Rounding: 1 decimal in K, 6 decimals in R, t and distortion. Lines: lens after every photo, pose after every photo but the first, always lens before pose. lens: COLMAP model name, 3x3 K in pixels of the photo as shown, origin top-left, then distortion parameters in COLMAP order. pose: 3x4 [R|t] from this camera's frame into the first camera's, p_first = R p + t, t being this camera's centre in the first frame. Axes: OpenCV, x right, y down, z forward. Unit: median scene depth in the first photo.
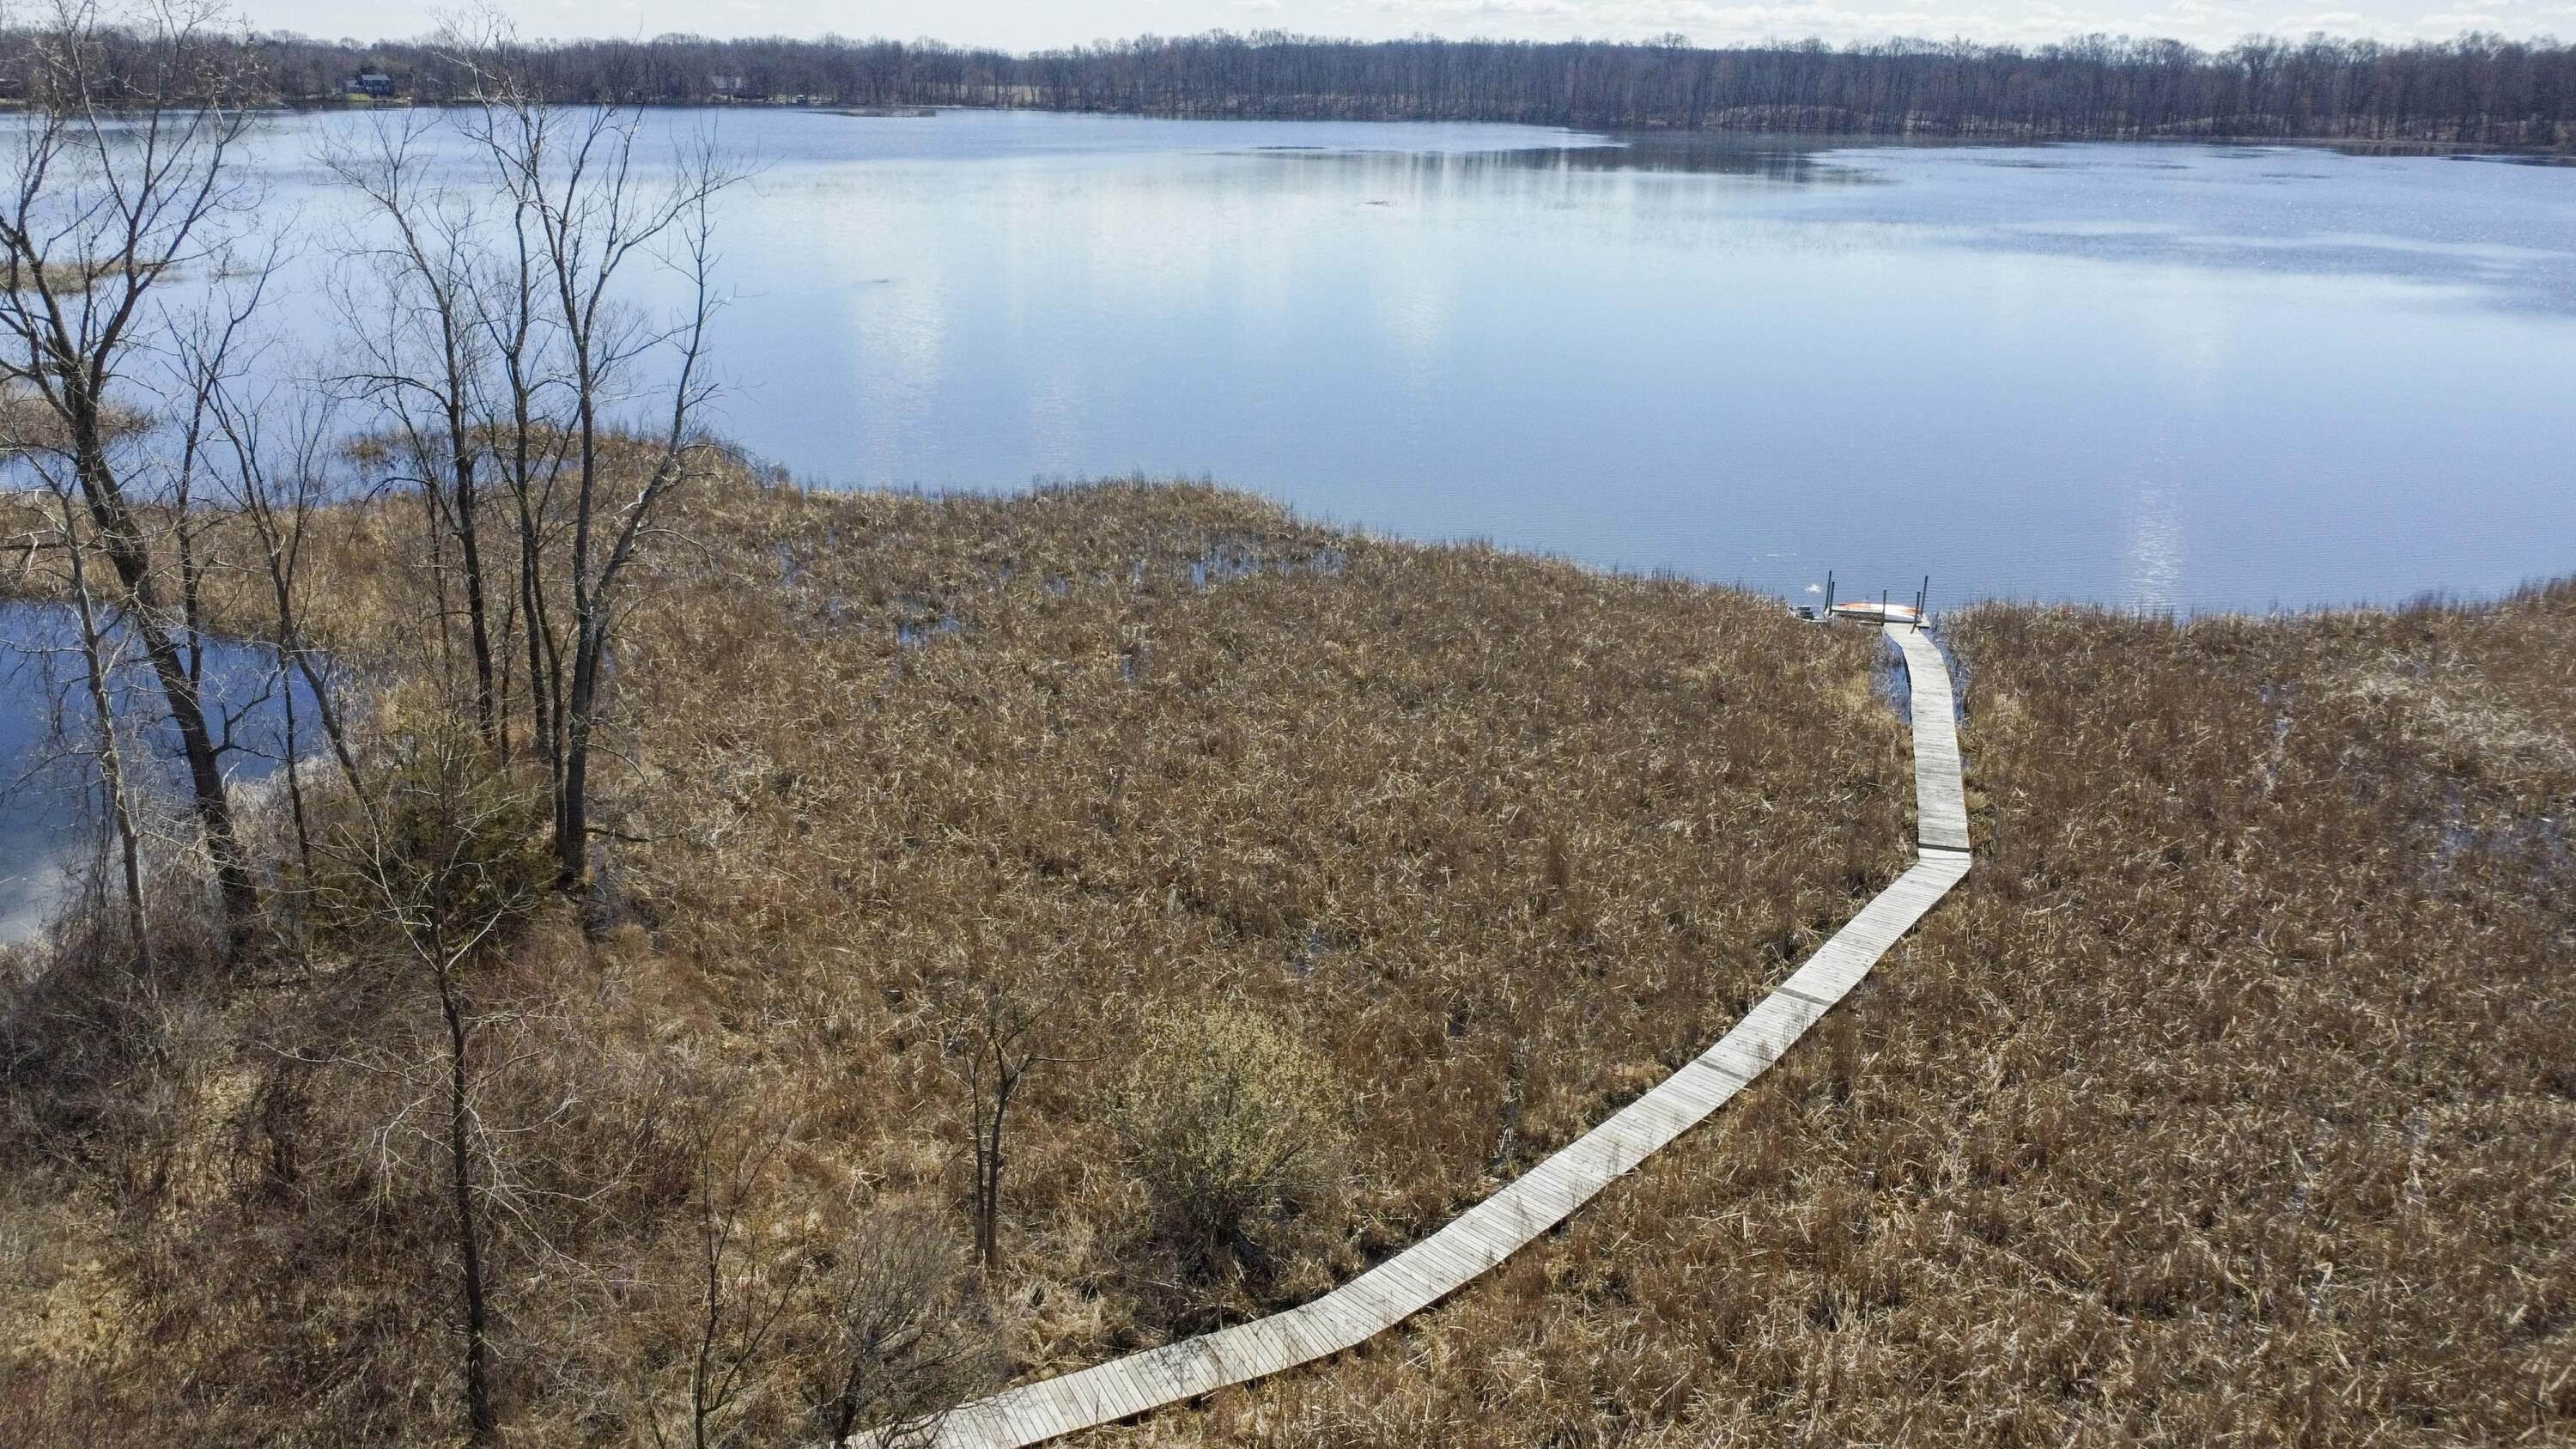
lens RADIAL K [[1926.7, 0, 1272.0], [0, 1926.7, 714.9], [0, 0, 1]] dist [-0.002656, 0.000546]
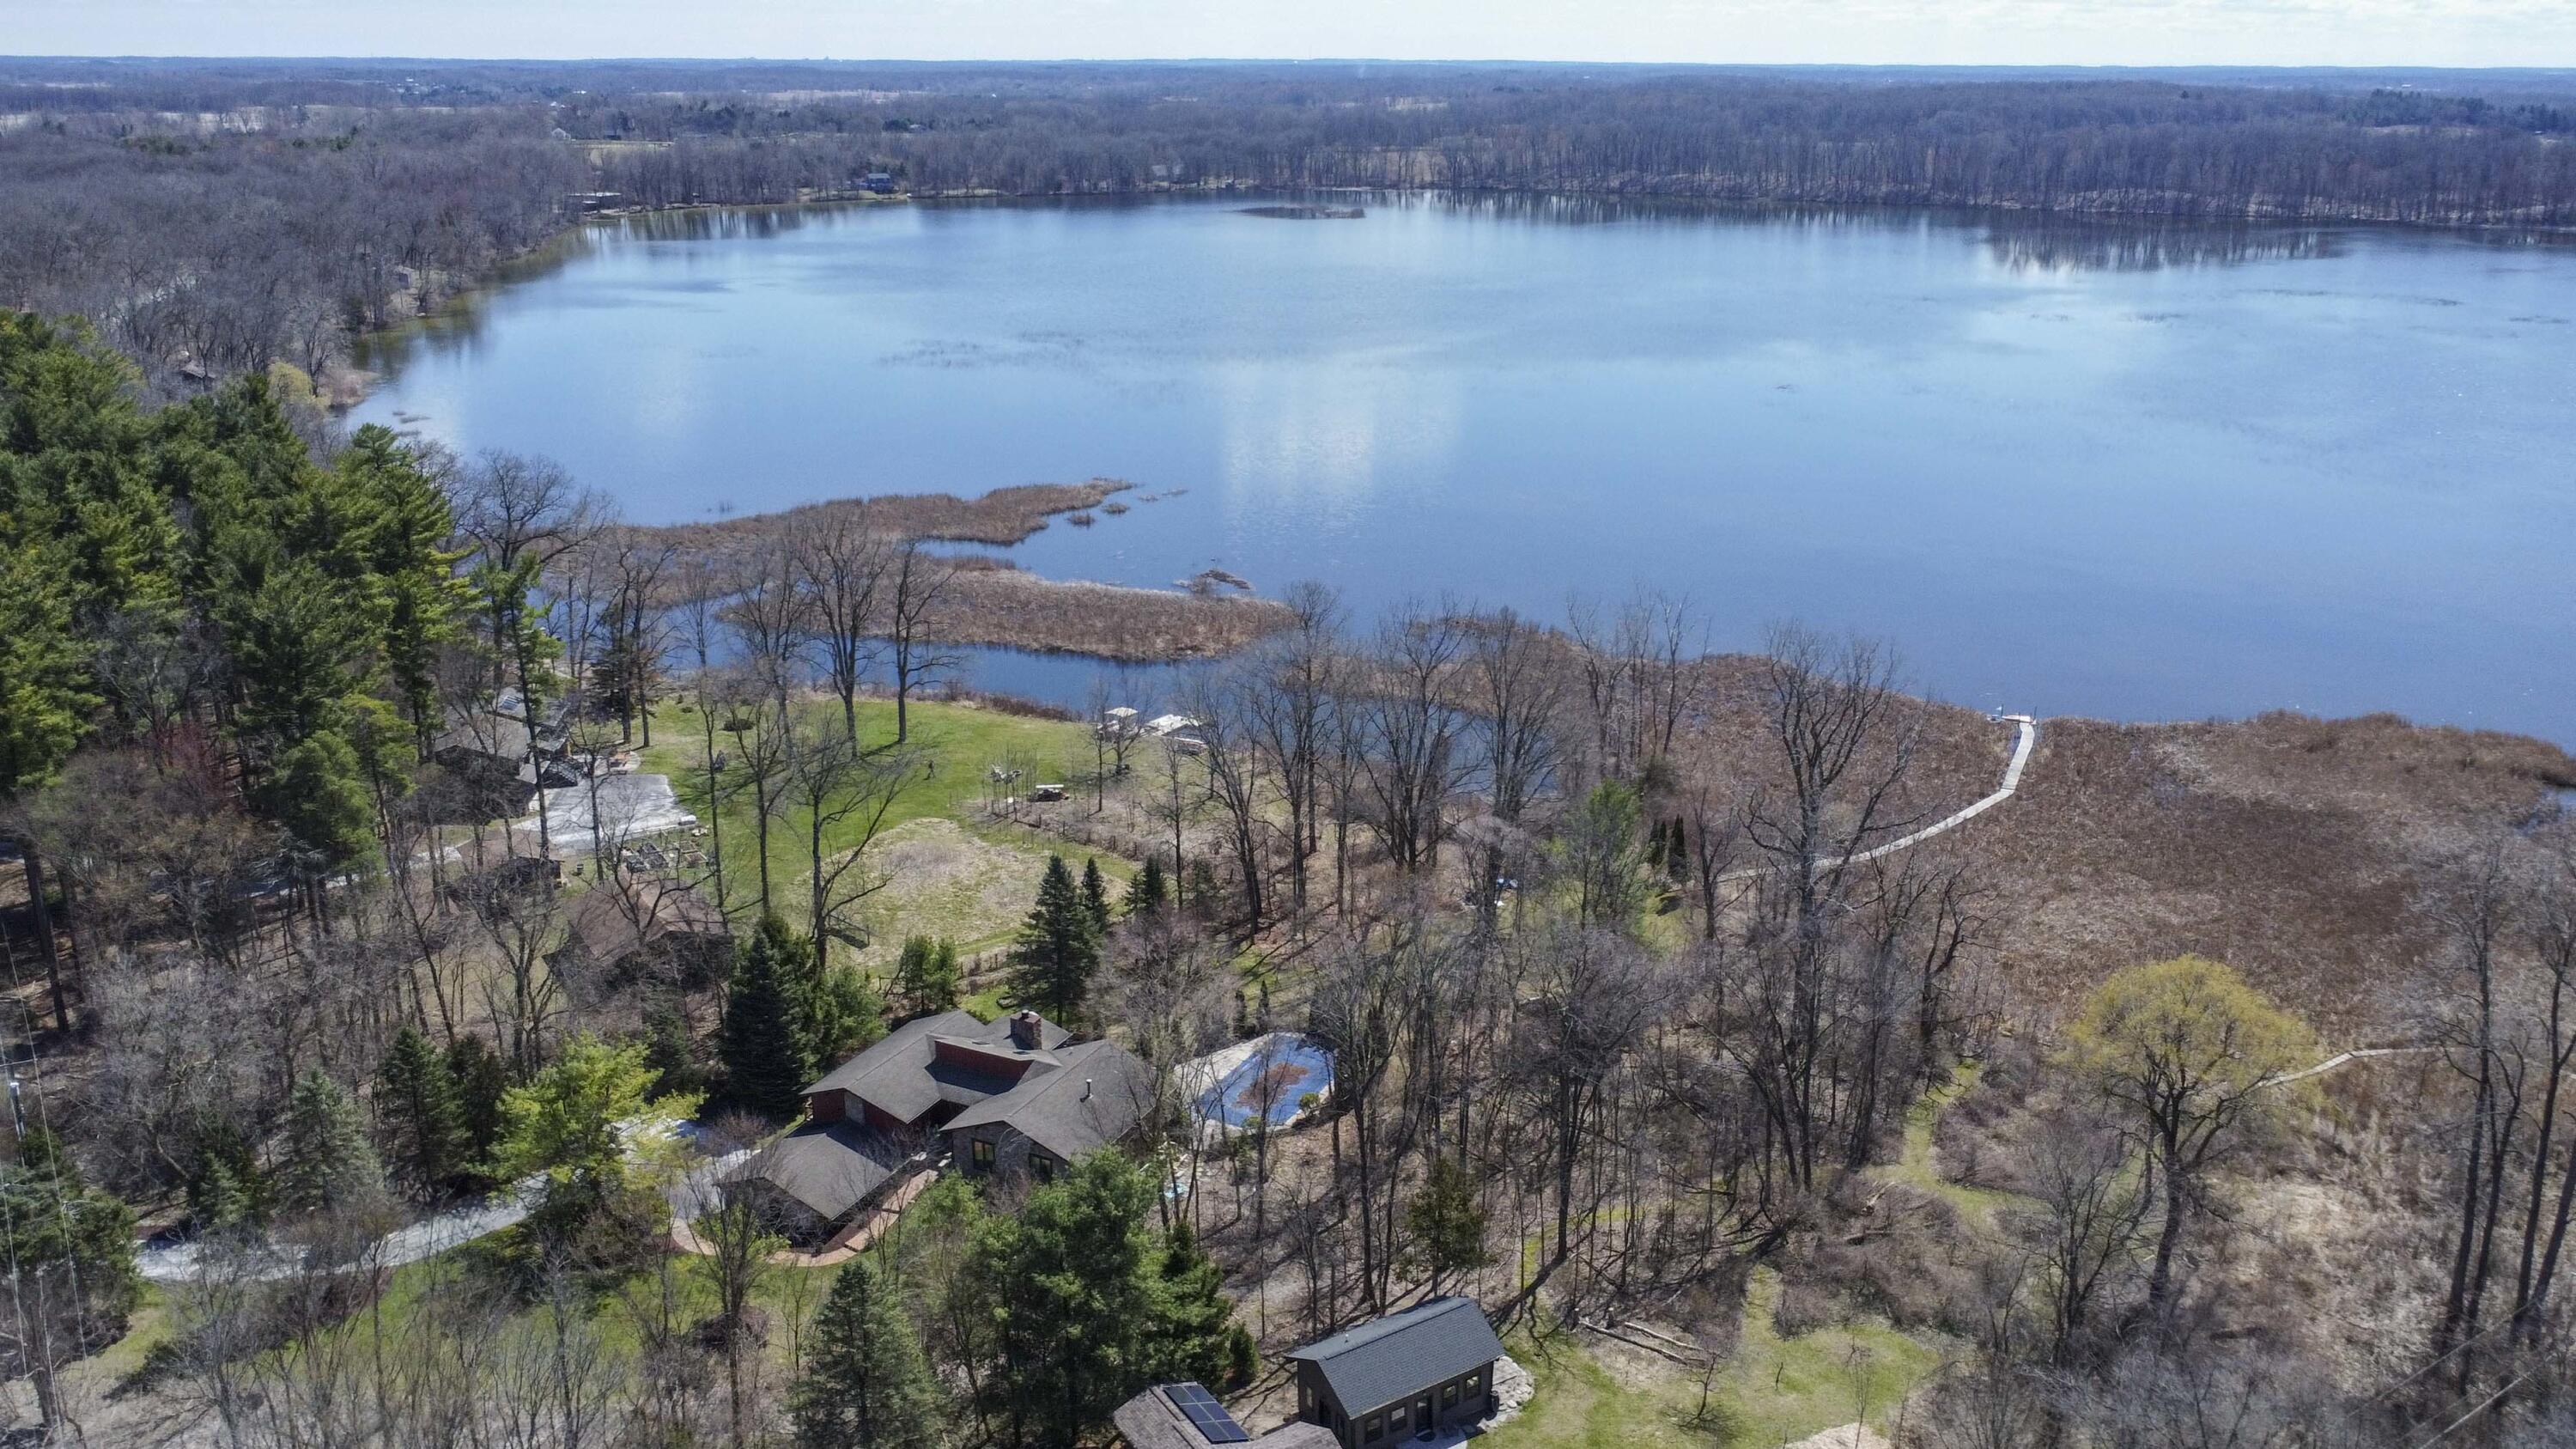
lens RADIAL K [[2057.4, 0, 1354.1], [0, 2057.4, 663.9], [0, 0, 1]] dist [-0.004028, 0.004223]
pose [[0.992898, 0.022834, -0.116755, -0.439580], [-0.026928, 0.999072, -0.033603, -0.005562], [0.115879, 0.036508, 0.992592, -3.013851]]
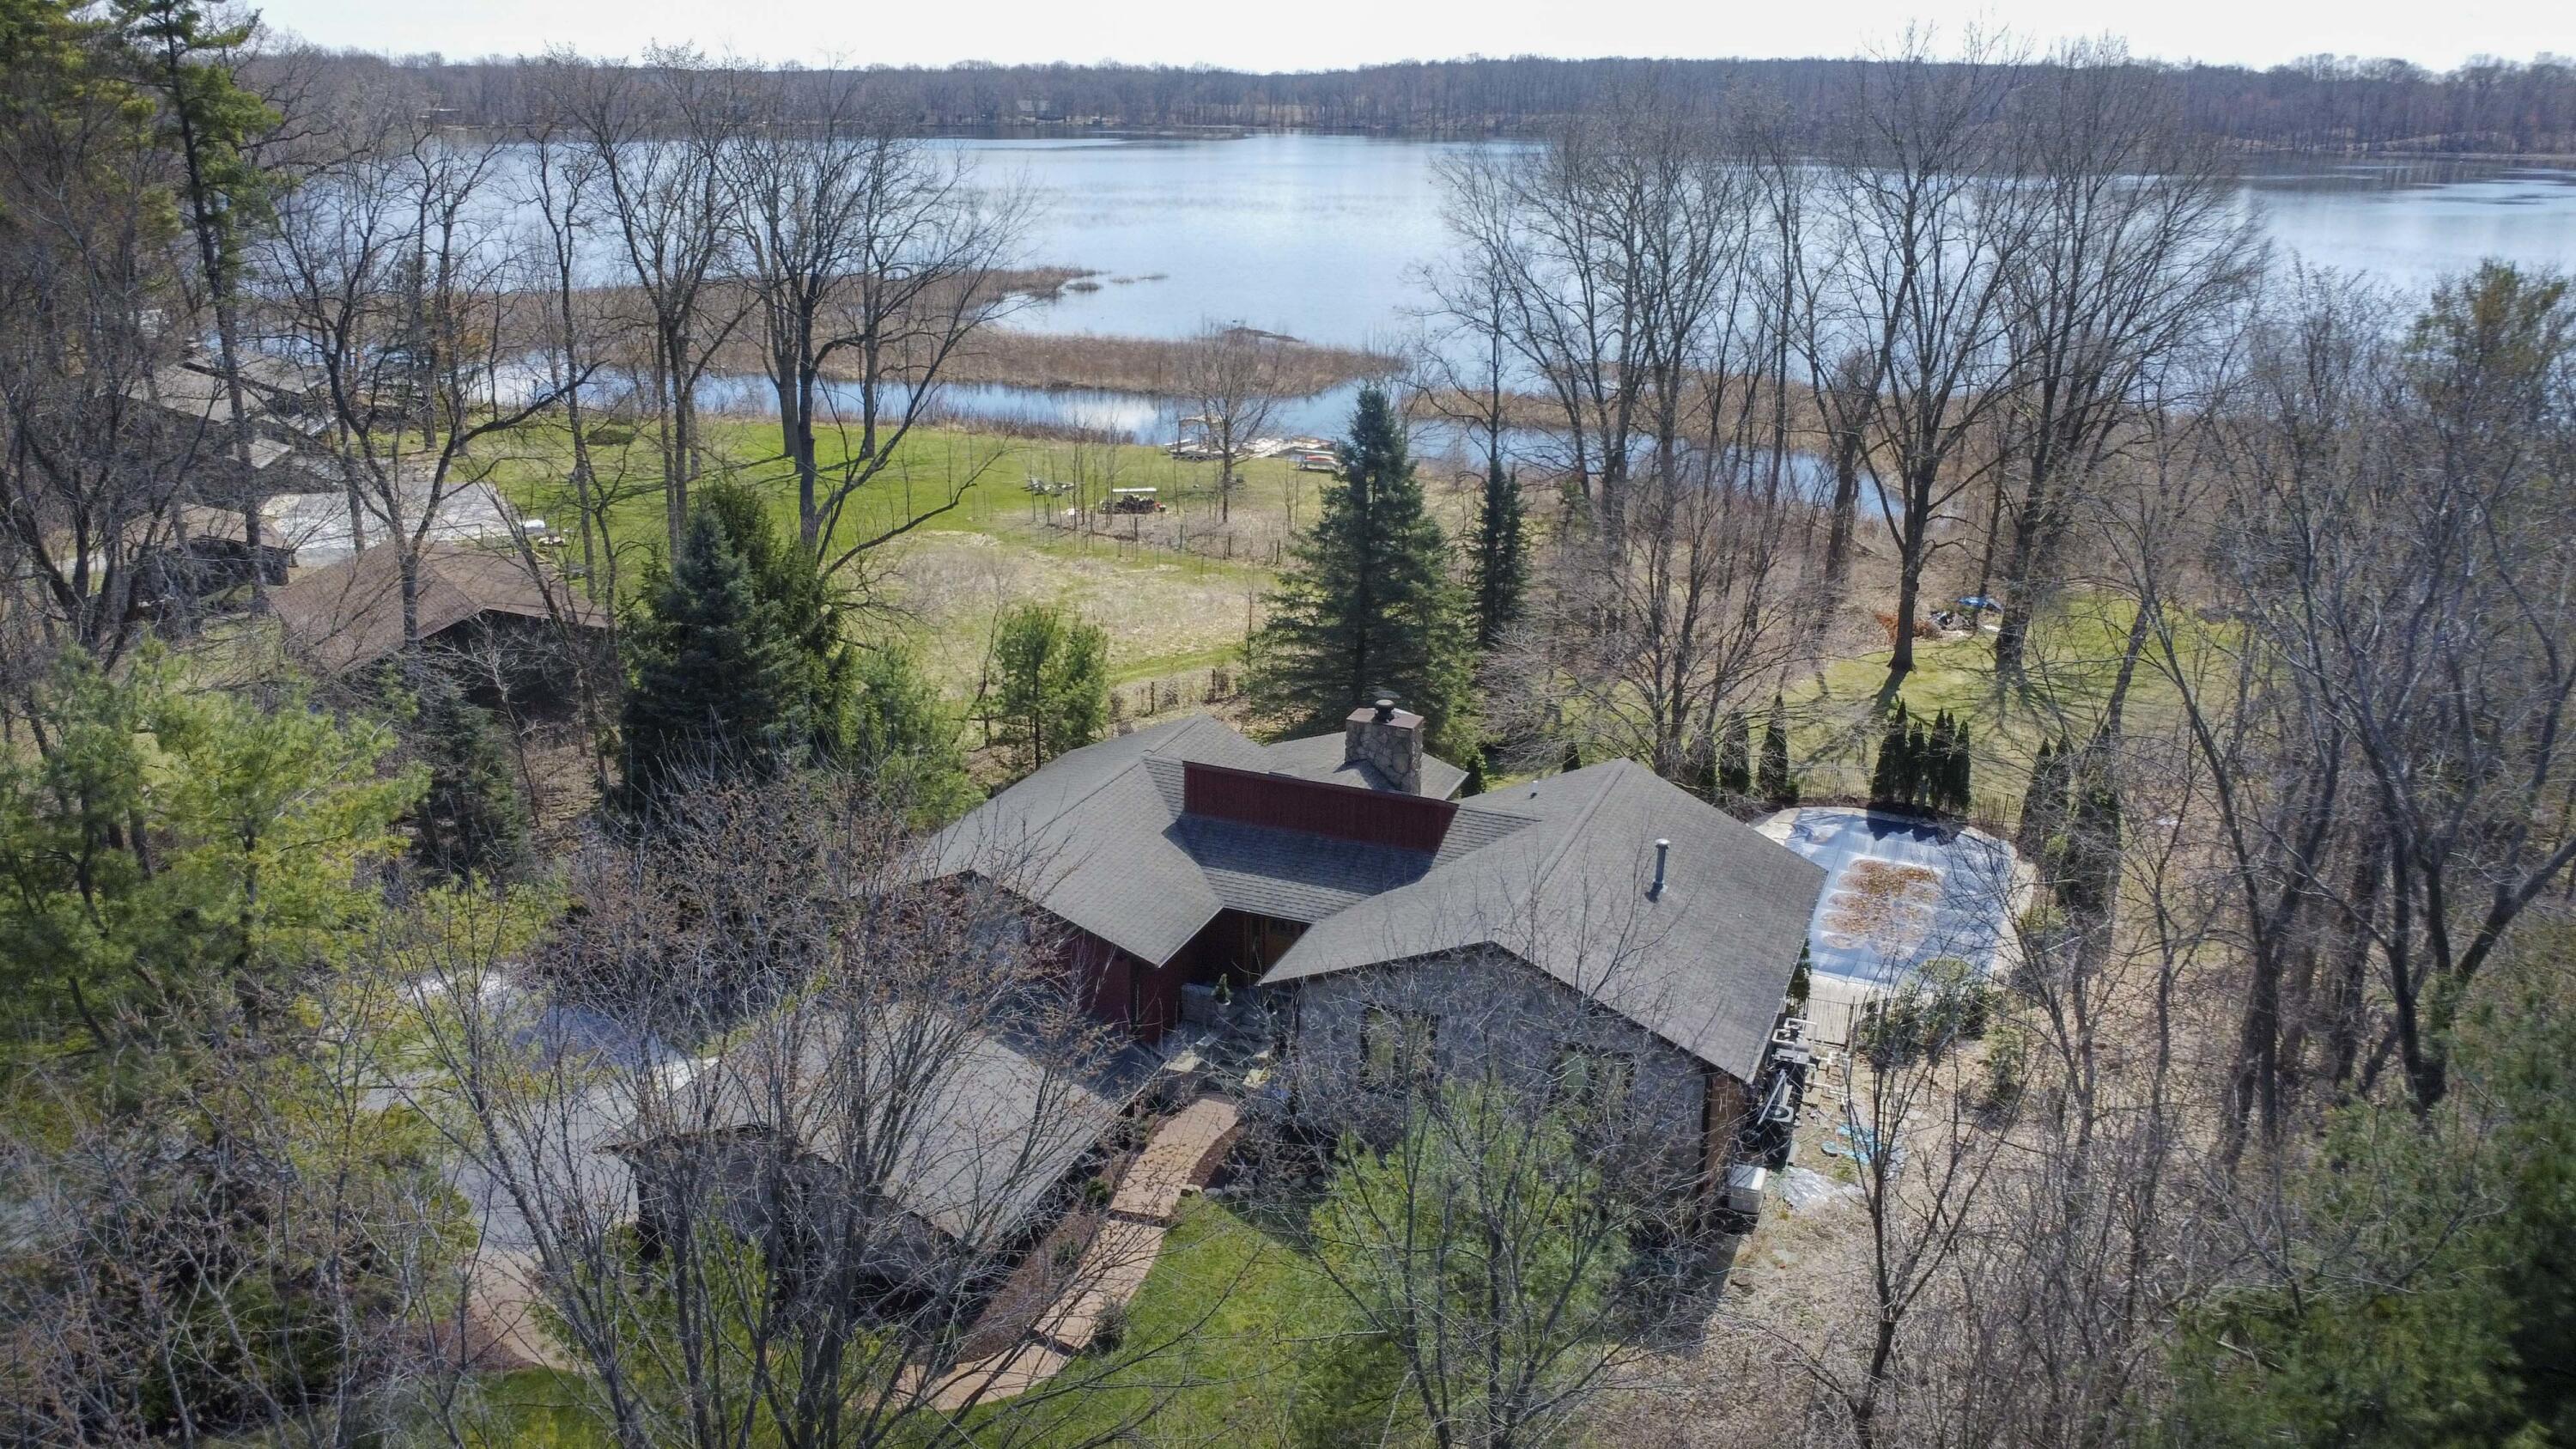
lens RADIAL K [[1926.7, 0, 1272.0], [0, 1926.7, 714.9], [0, 0, 1]] dist [-0.002656, 0.000546]
pose [[0.997526, 0.018346, -0.067859, -1.113573], [-0.018537, 0.999826, -0.002186, 0.353615], [0.067807, 0.003438, 0.997693, -1.487603]]
